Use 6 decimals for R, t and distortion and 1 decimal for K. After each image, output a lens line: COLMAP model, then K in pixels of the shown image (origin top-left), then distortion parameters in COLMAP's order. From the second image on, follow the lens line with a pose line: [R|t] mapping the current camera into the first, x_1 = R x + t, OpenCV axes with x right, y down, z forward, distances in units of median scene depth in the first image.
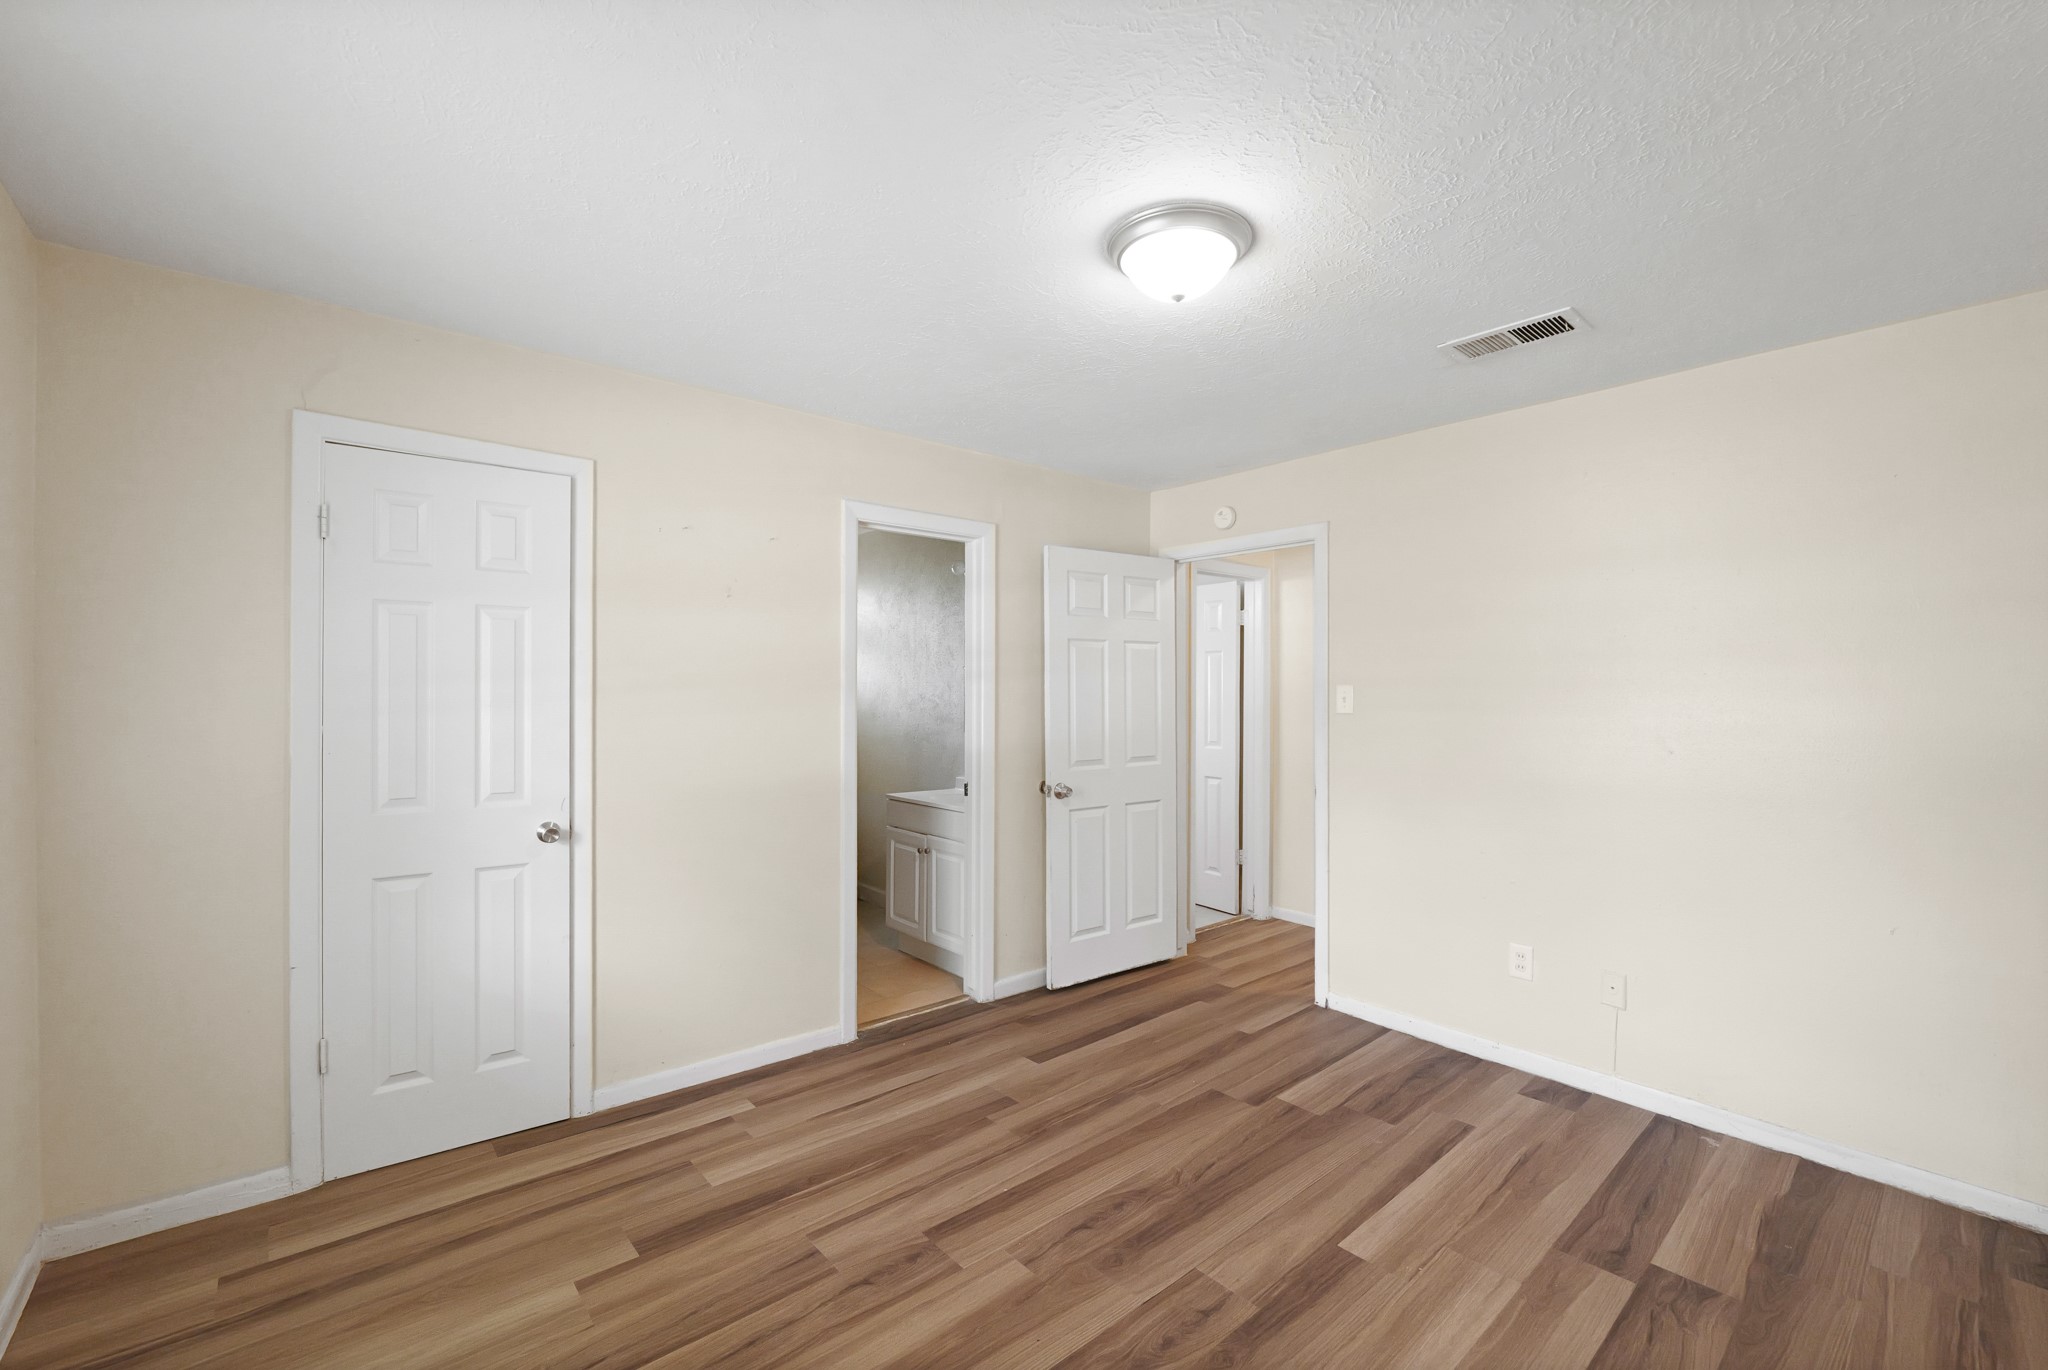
lens RADIAL K [[854.2, 0, 1022.5], [0, 854.2, 693.8], [0, 0, 1]] dist [-0.008273, -0.000458]
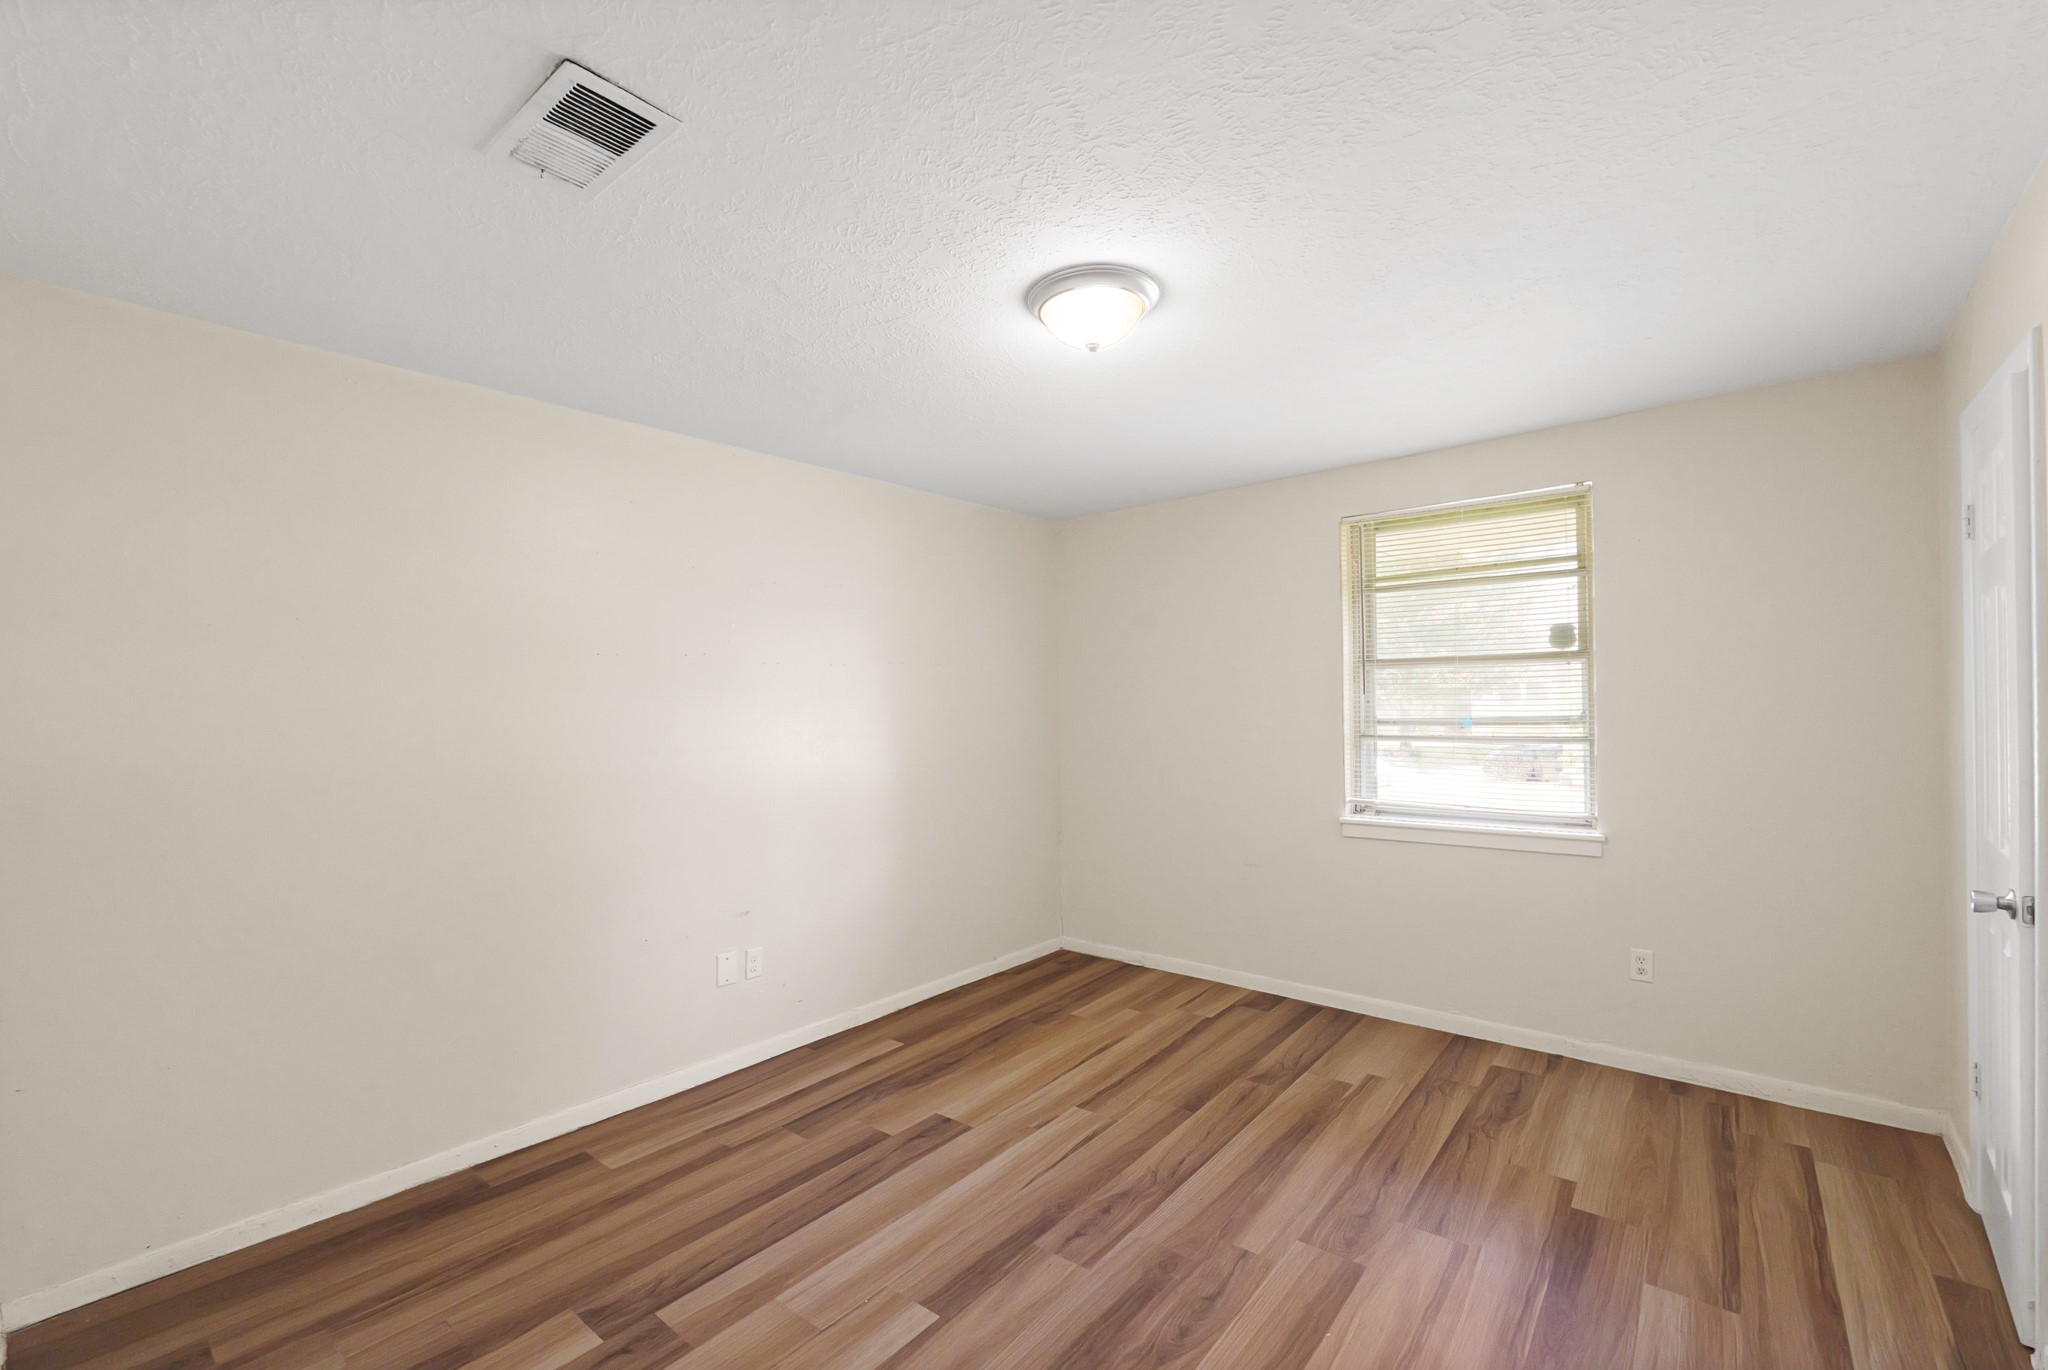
lens RADIAL K [[854.2, 0, 1026.1], [0, 854.2, 696.0], [0, 0, 1]] dist [-0.008273, -0.000458]
pose [[-0.985981, 0.010865, -0.166504, 0.445846], [0.014388, 0.999697, -0.019966, -0.001122], [0.166236, -0.022082, -0.985839, 2.033383]]
